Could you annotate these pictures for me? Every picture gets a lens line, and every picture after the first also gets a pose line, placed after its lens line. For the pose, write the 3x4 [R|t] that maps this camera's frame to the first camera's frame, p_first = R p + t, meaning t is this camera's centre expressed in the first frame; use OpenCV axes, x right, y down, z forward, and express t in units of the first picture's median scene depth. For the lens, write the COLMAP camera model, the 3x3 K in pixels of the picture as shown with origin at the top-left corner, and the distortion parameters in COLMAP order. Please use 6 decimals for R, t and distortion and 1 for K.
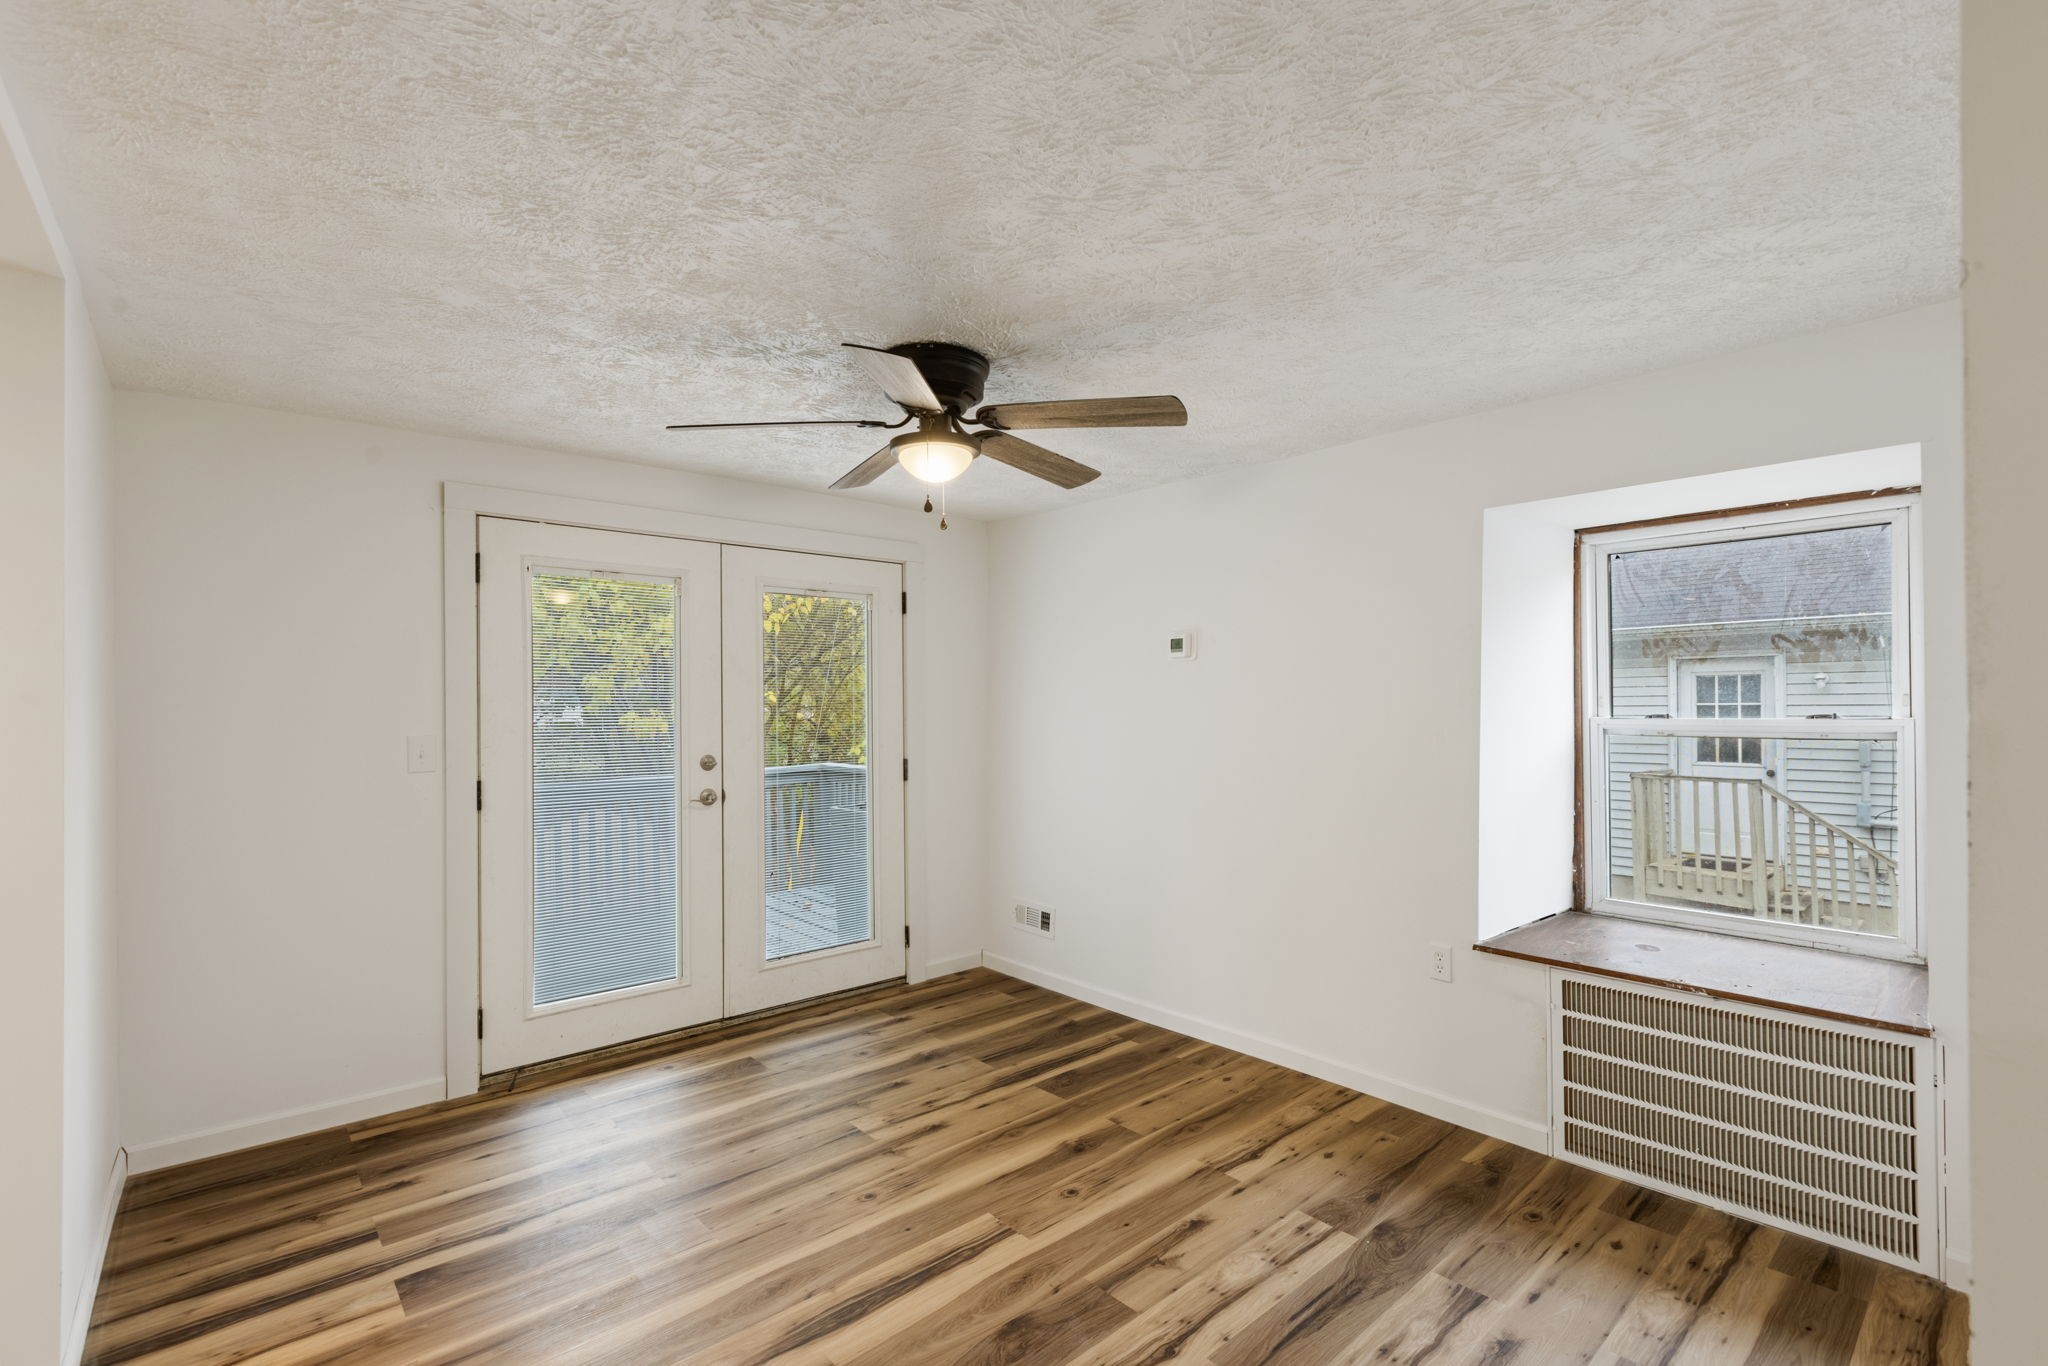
lens RADIAL K [[927.4, 0, 993.2], [0, 927.4, 683.3], [0, 0, 1]] dist [0.001151, -0.000633]
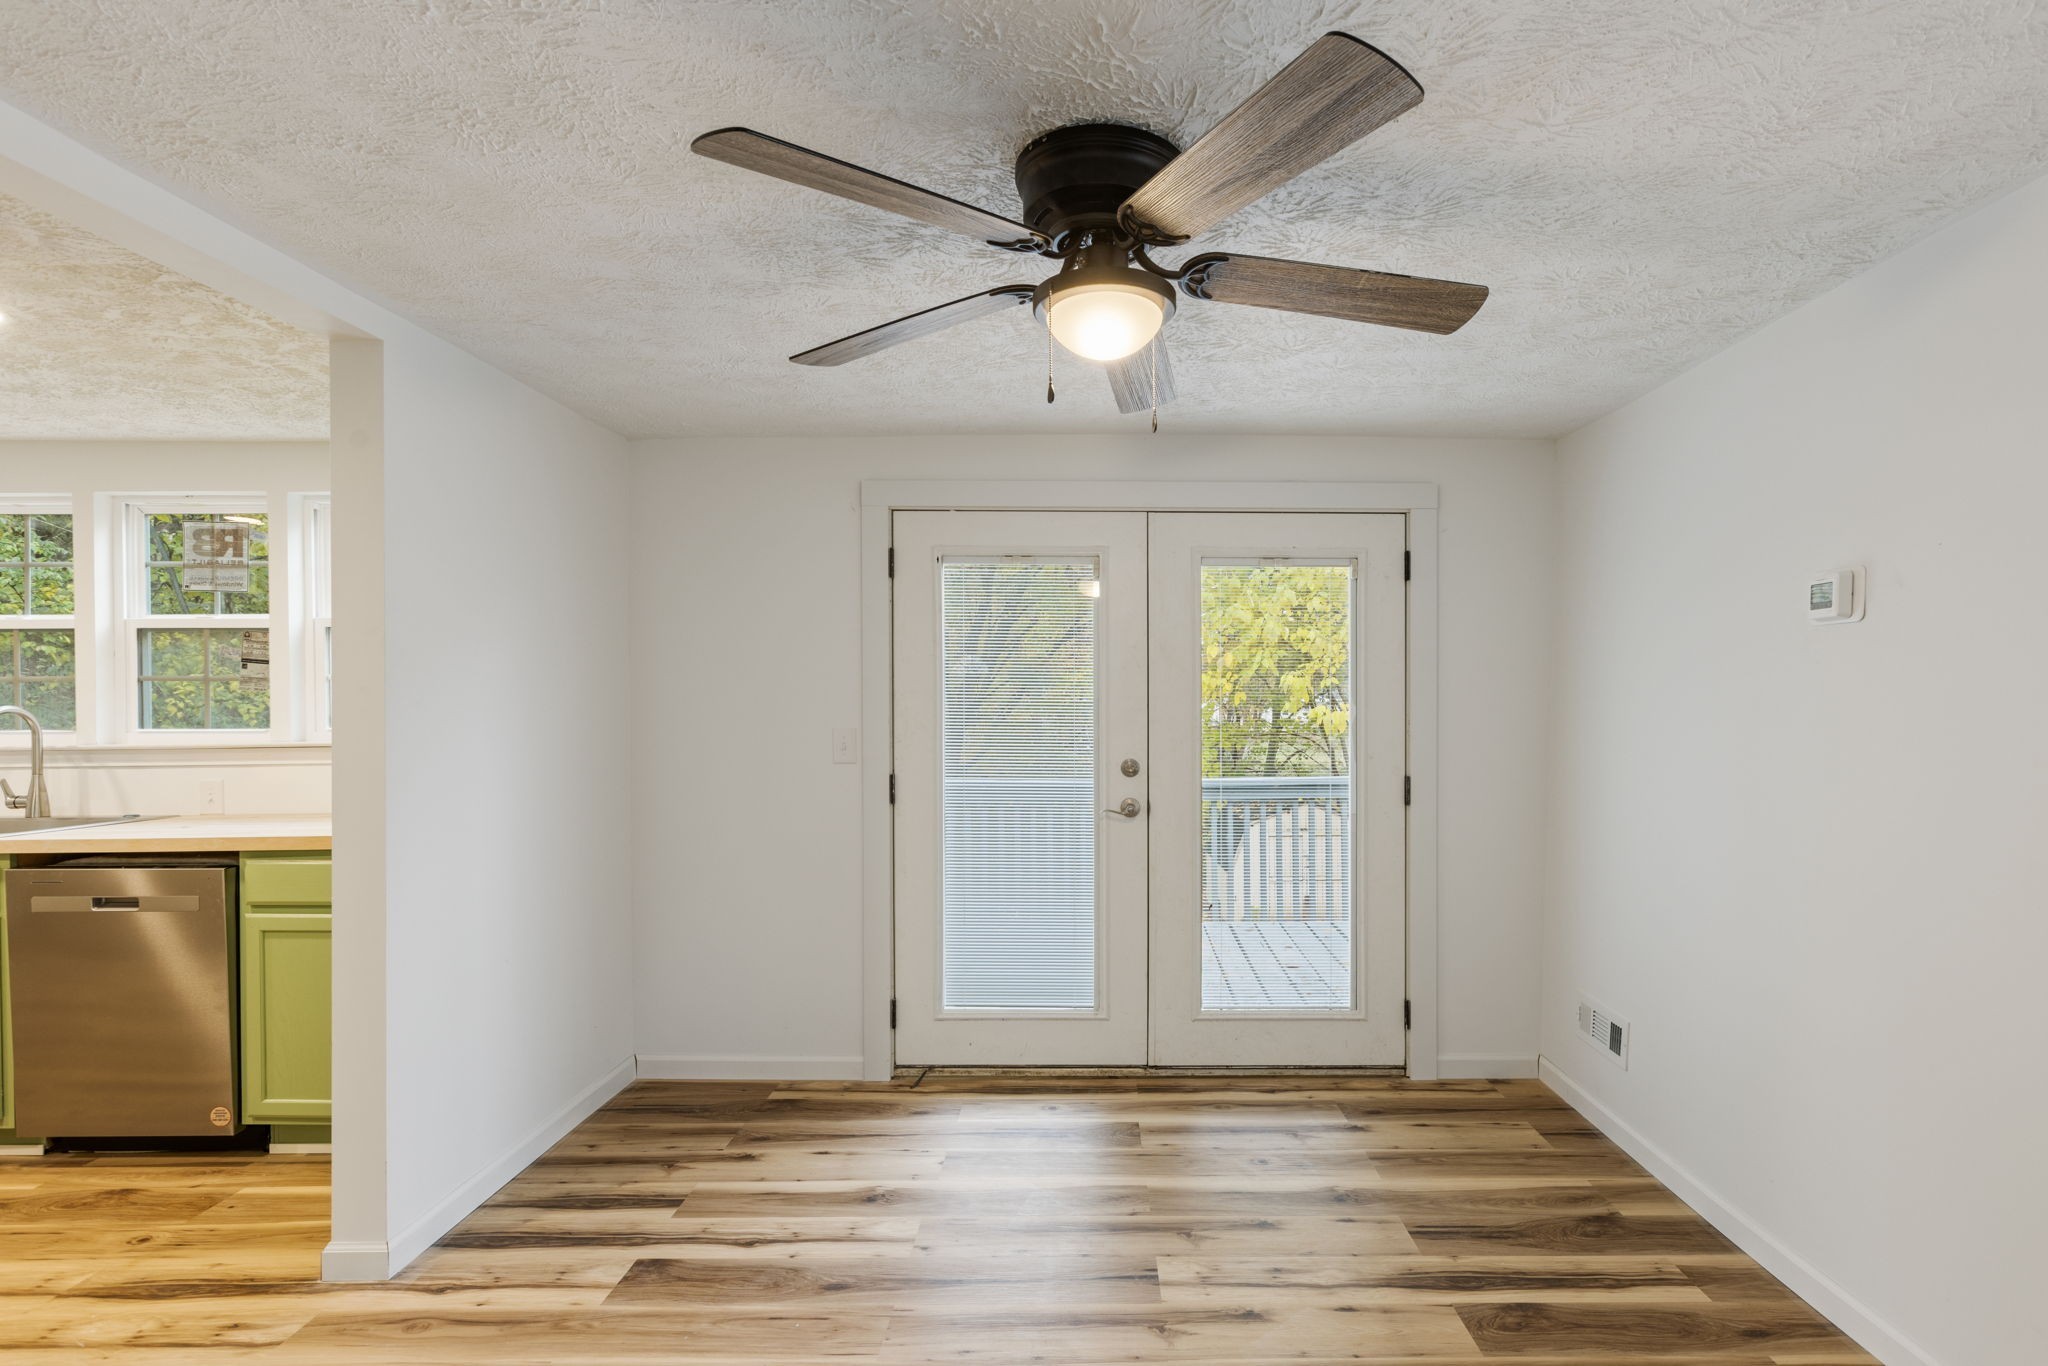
lens RADIAL K [[926.7, 0, 1109.3], [0, 926.7, 703.7], [0, 0, 1]] dist [0.001515, 0.000226]
pose [[0.763830, 0.008439, -0.645362, 0.240390], [0.006662, 0.999758, 0.020957, 0.007445], [0.645383, -0.020307, 0.763589, 0.334603]]
